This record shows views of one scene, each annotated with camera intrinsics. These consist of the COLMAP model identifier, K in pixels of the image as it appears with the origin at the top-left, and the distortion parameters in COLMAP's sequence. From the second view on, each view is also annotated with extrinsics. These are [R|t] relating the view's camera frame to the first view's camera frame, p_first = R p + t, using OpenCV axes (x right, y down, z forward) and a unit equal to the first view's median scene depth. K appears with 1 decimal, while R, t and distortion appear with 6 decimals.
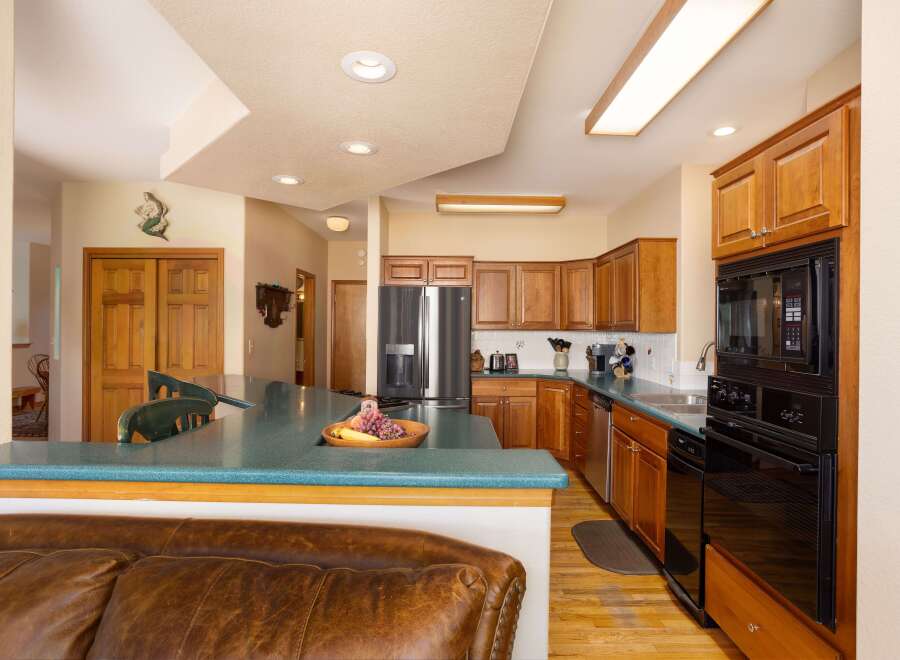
lens RADIAL K [[493.3, 0, 453.1], [0, 493.3, 325.9], [0, 0, 1]] dist [-0.064785, 0.036979]
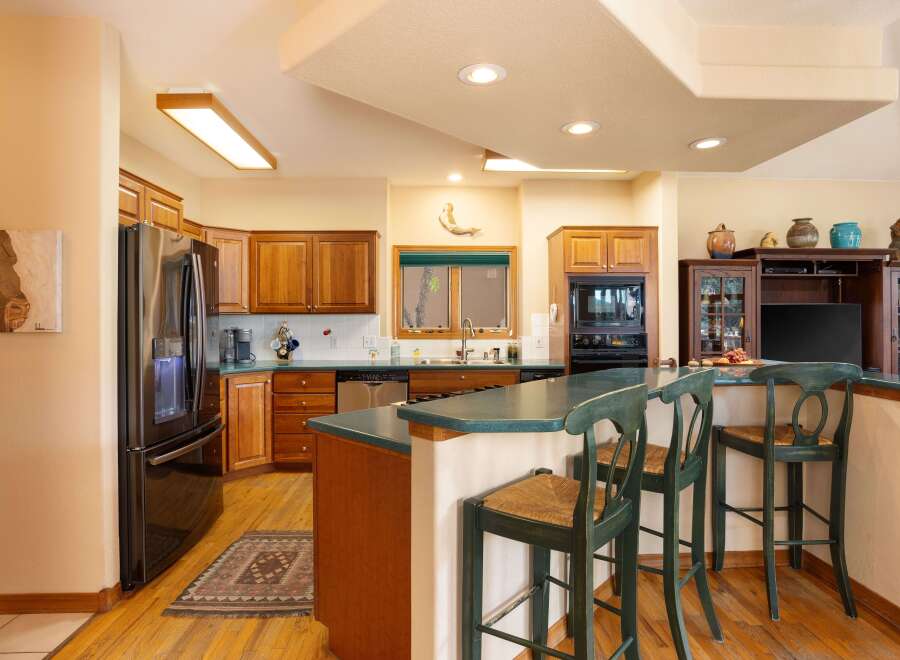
lens RADIAL K [[493.3, 0, 453.1], [0, 493.3, 325.9], [0, 0, 1]] dist [-0.064785, 0.036979]
pose [[-0.005625, -0.018300, 0.999817, -1.500879], [0.002671, 0.999829, 0.018315, 0.038601], [-0.999981, 0.002773, -0.005575, 1.564294]]
